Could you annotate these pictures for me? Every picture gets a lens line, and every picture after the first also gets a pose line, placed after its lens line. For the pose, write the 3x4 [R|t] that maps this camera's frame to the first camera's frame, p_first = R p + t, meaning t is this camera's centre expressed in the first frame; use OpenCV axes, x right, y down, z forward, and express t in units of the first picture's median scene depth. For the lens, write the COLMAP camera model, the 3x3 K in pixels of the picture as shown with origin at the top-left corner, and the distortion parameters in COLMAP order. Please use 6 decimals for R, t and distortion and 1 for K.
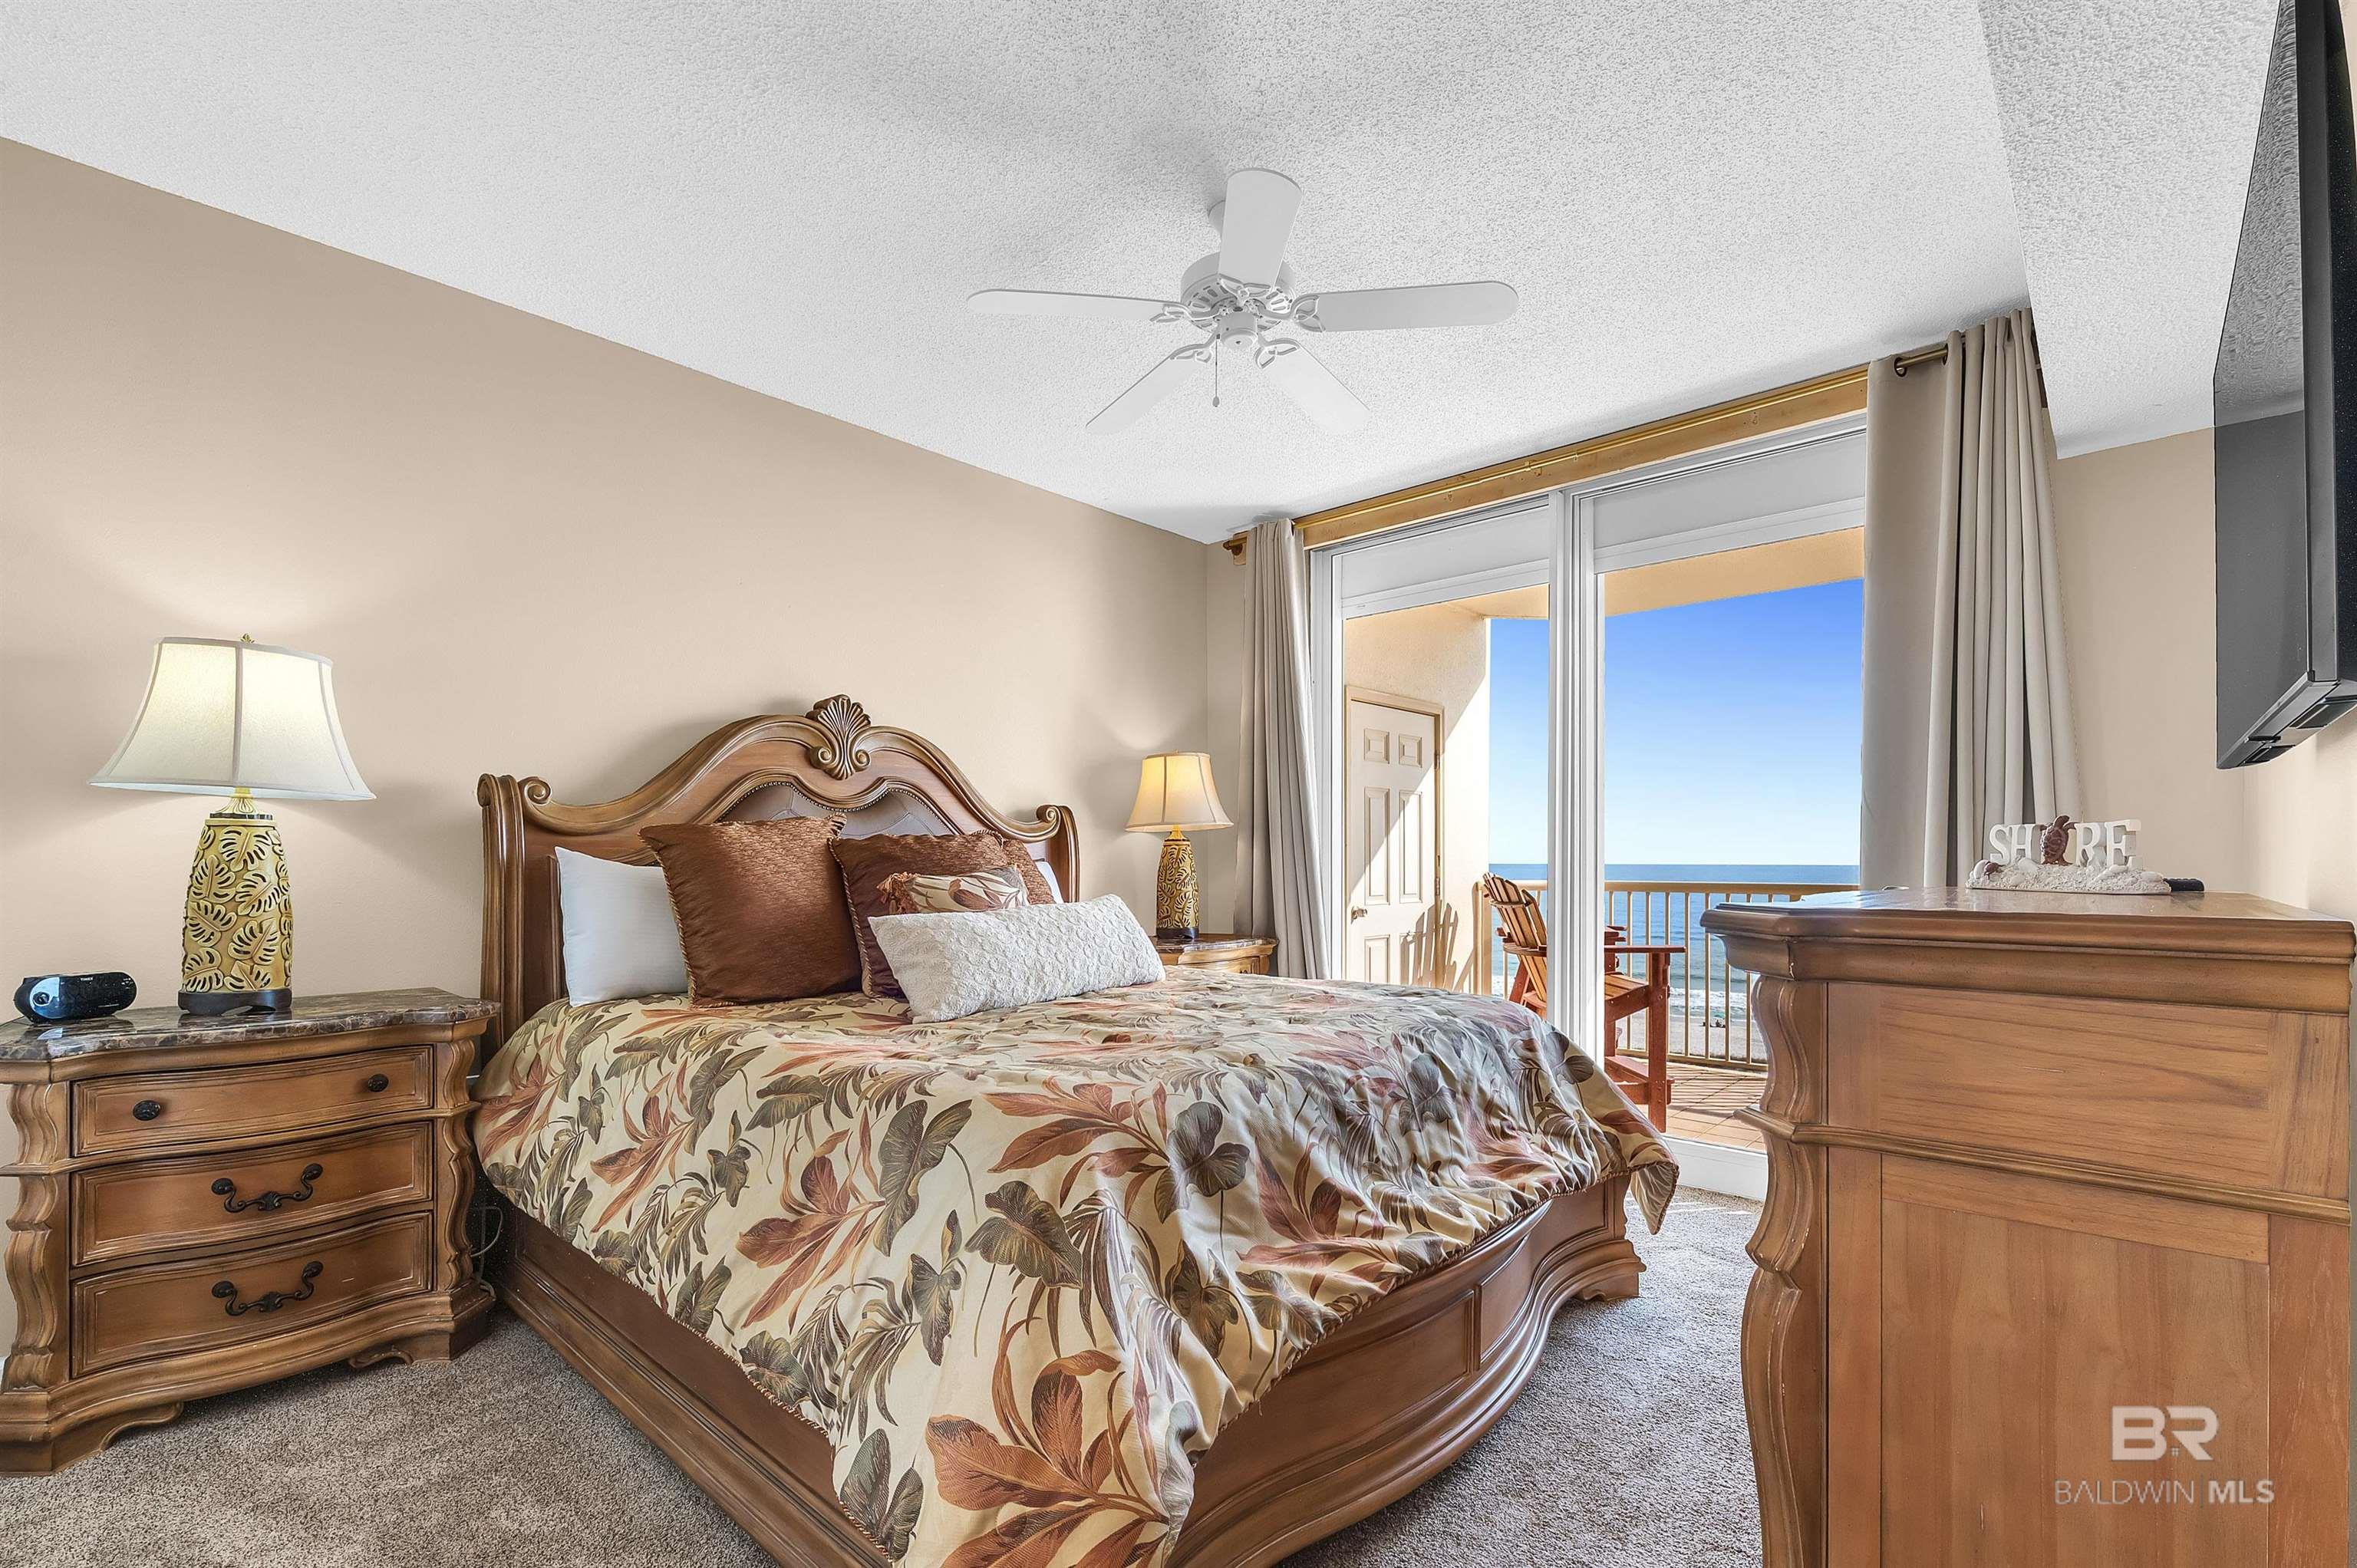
lens RADIAL K [[938.1, 0, 1185.8], [0, 938.1, 857.0], [0, 0, 1]] dist [-0.008050, -0.000225]
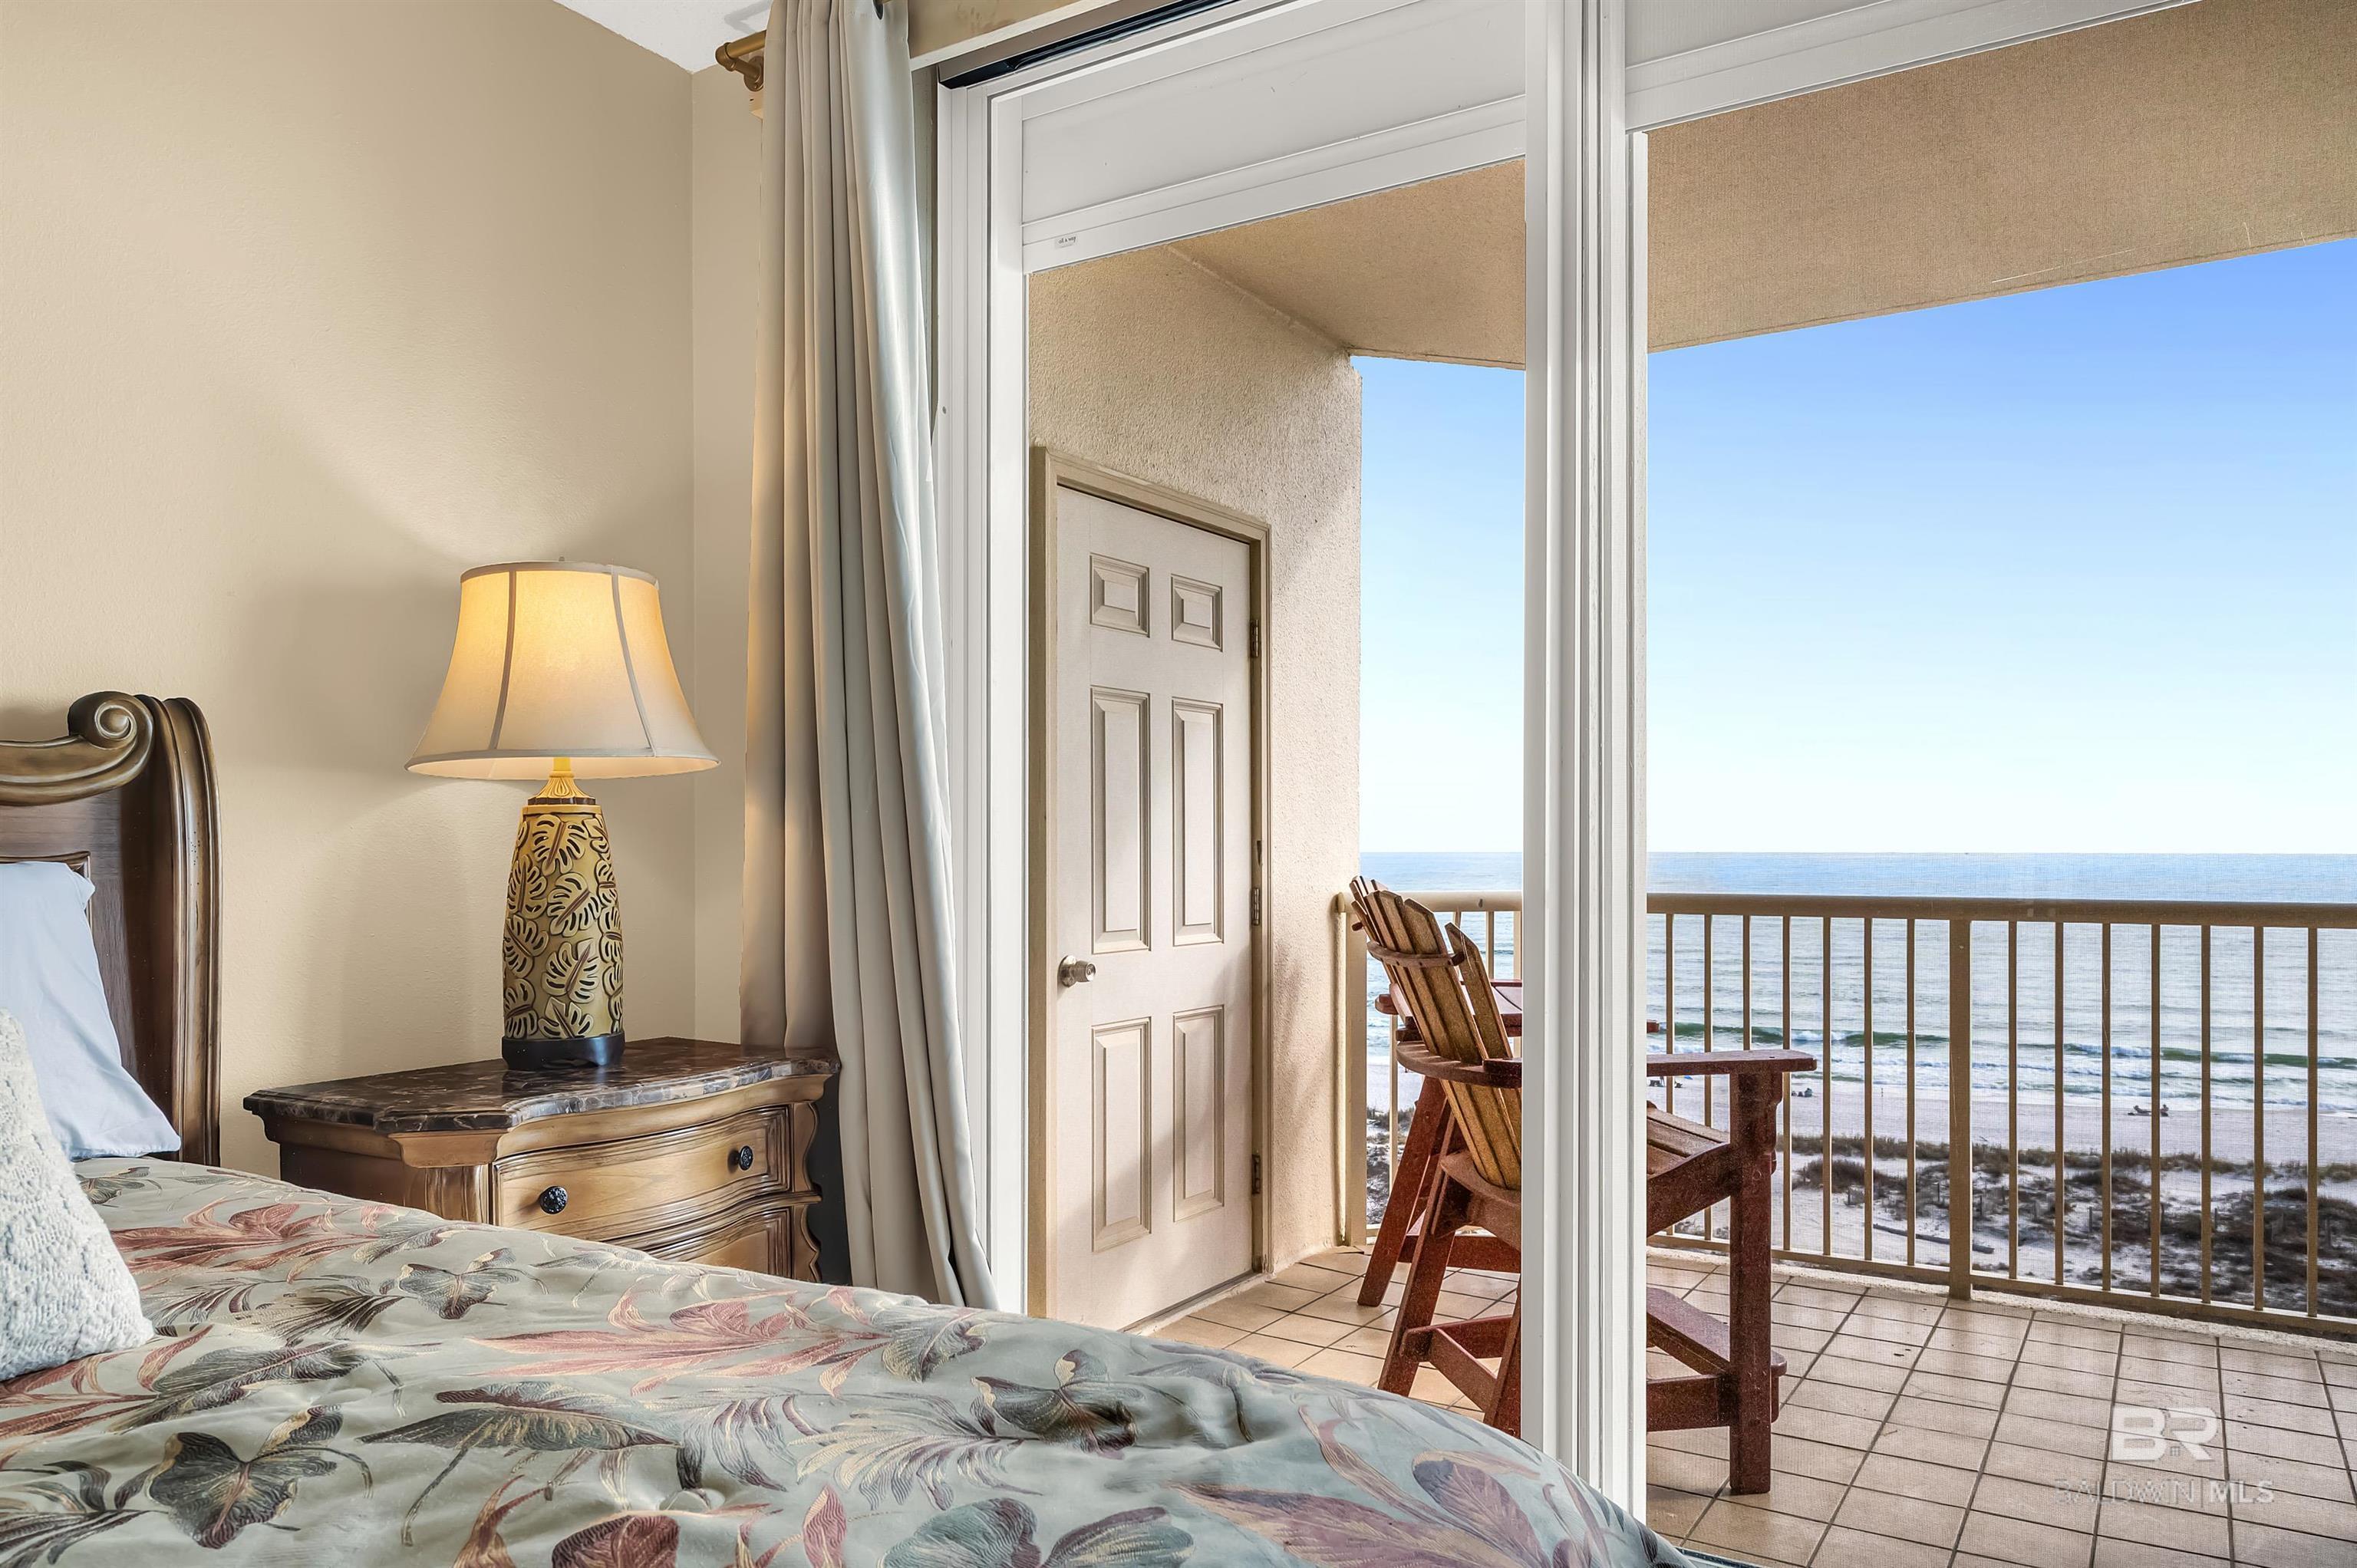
lens RADIAL K [[1572.2, 0, 1183.1], [0, 1572.2, 859.7], [0, 0, 1]] dist [-0.004008, -0.001402]
pose [[0.979521, -0.006943, 0.201223, 0.108069], [0.004959, 0.999934, 0.010362, 0.000130], [-0.201282, -0.009152, 0.979491, 0.344473]]
